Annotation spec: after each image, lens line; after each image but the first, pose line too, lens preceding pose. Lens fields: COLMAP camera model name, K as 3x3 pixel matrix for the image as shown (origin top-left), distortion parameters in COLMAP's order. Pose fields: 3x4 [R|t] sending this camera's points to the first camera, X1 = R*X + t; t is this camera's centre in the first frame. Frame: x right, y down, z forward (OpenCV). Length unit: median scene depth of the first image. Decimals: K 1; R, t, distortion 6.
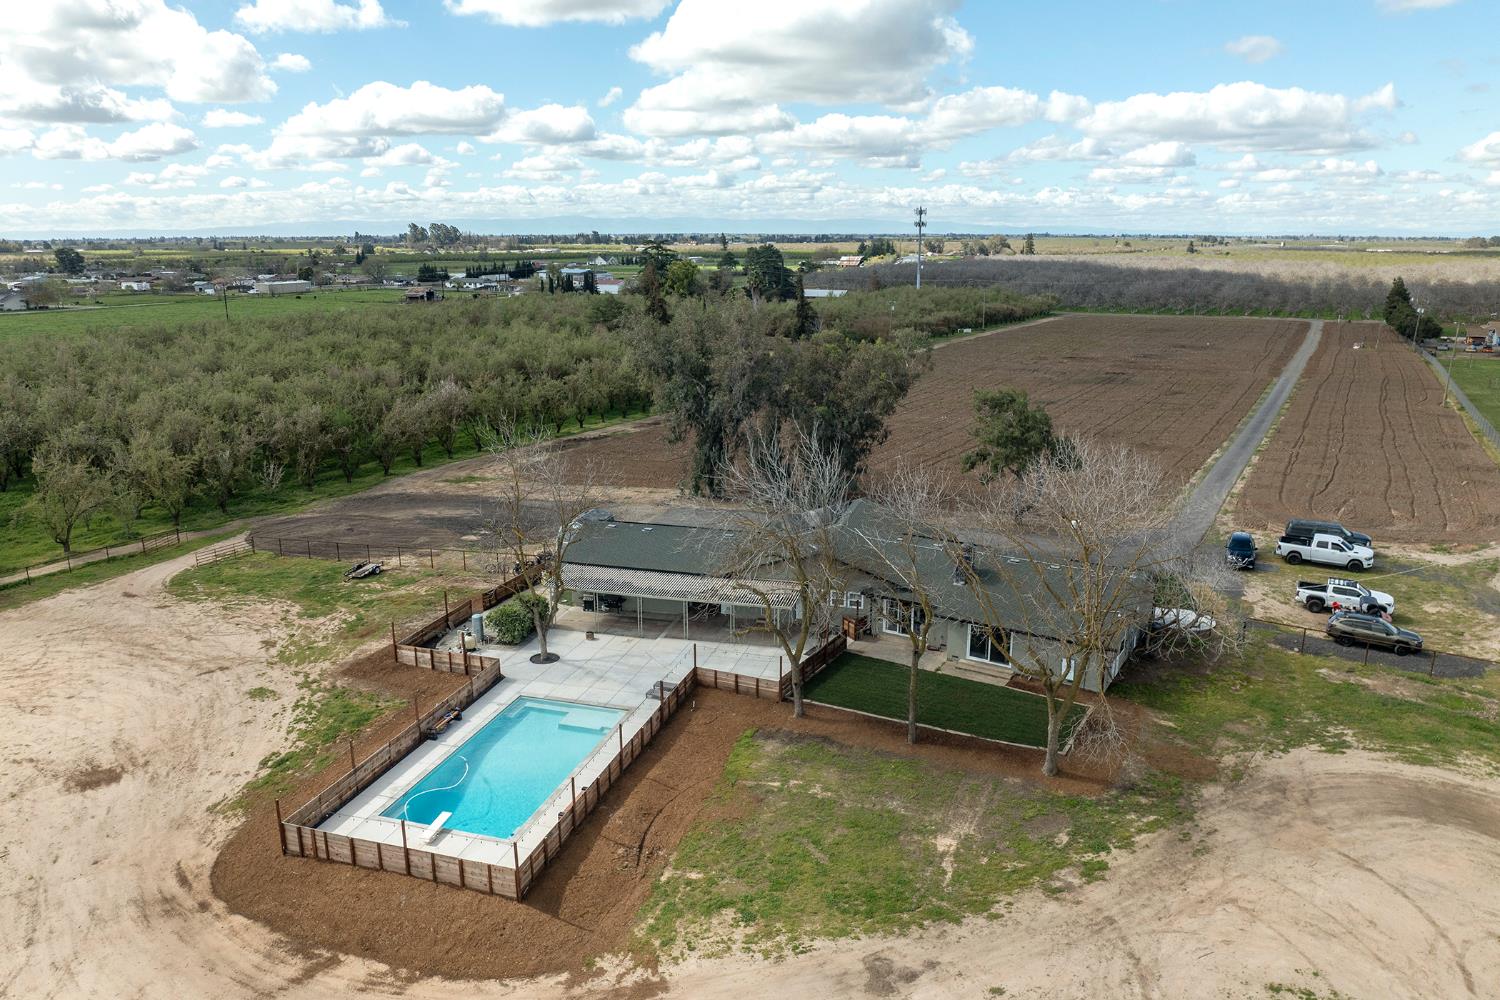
lens RADIAL K [[1055.5, 0, 747.8], [0, 1055.5, 501.8], [0, 0, 1]] dist [-0.048908, 0.022452]
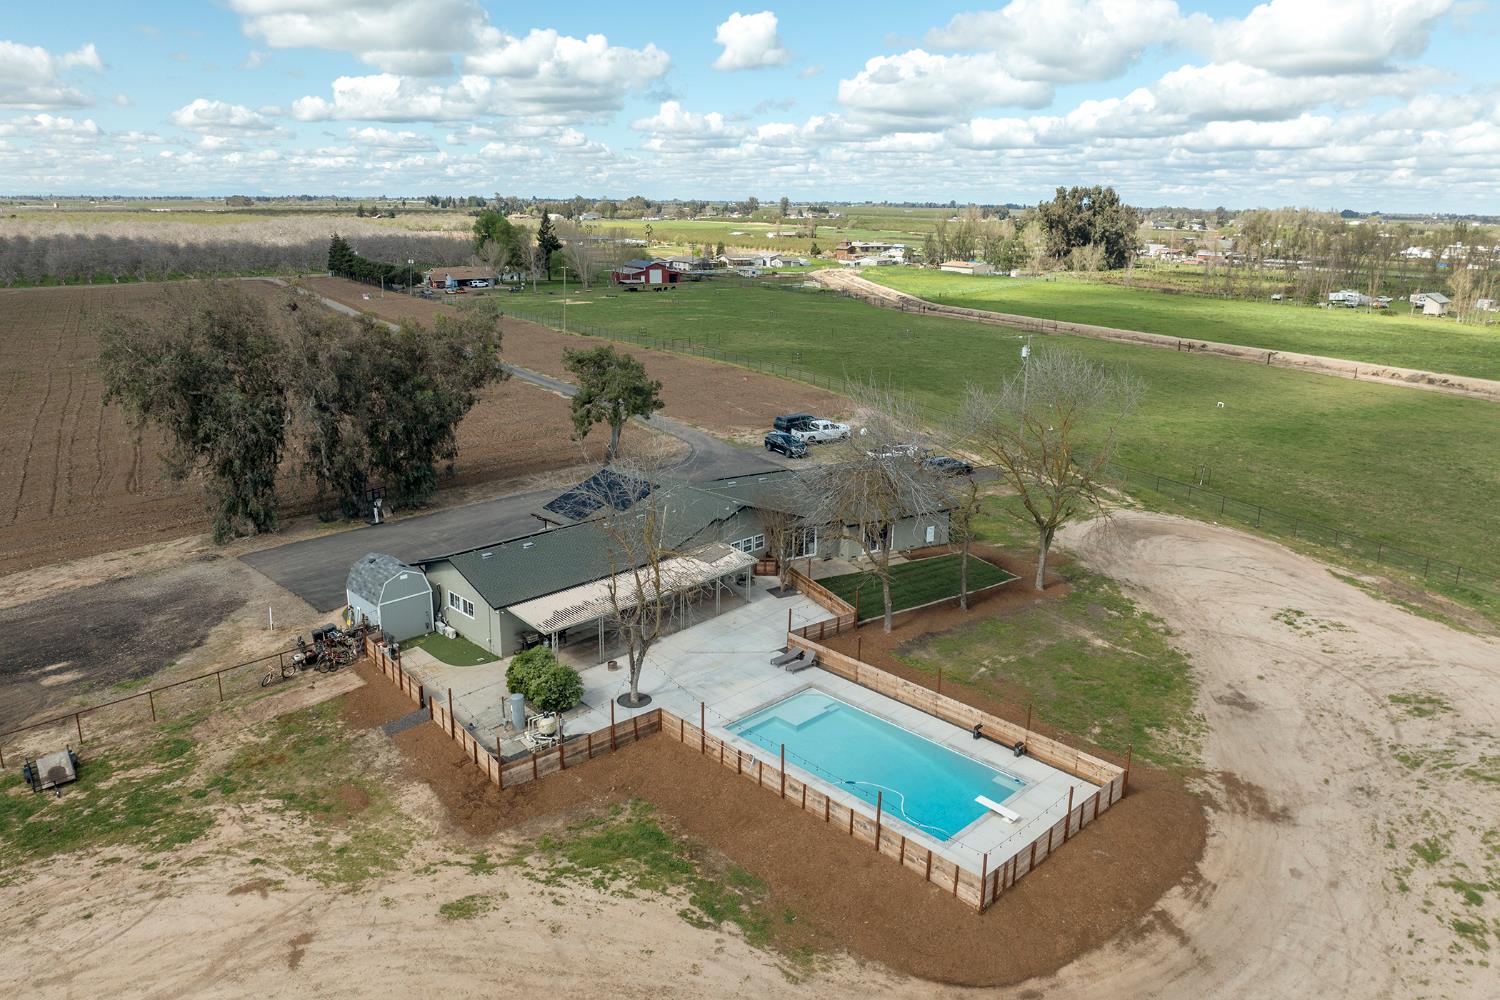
lens RADIAL K [[1055.5, 0, 752.9], [0, 1055.5, 461.9], [0, 0, 1]] dist [-0.048908, 0.022452]
pose [[0.482376, -0.204281, 0.851811, -1.233111], [0.204255, 0.971852, 0.117401, -0.174651], [-0.851818, 0.117355, 0.510524, 0.688018]]
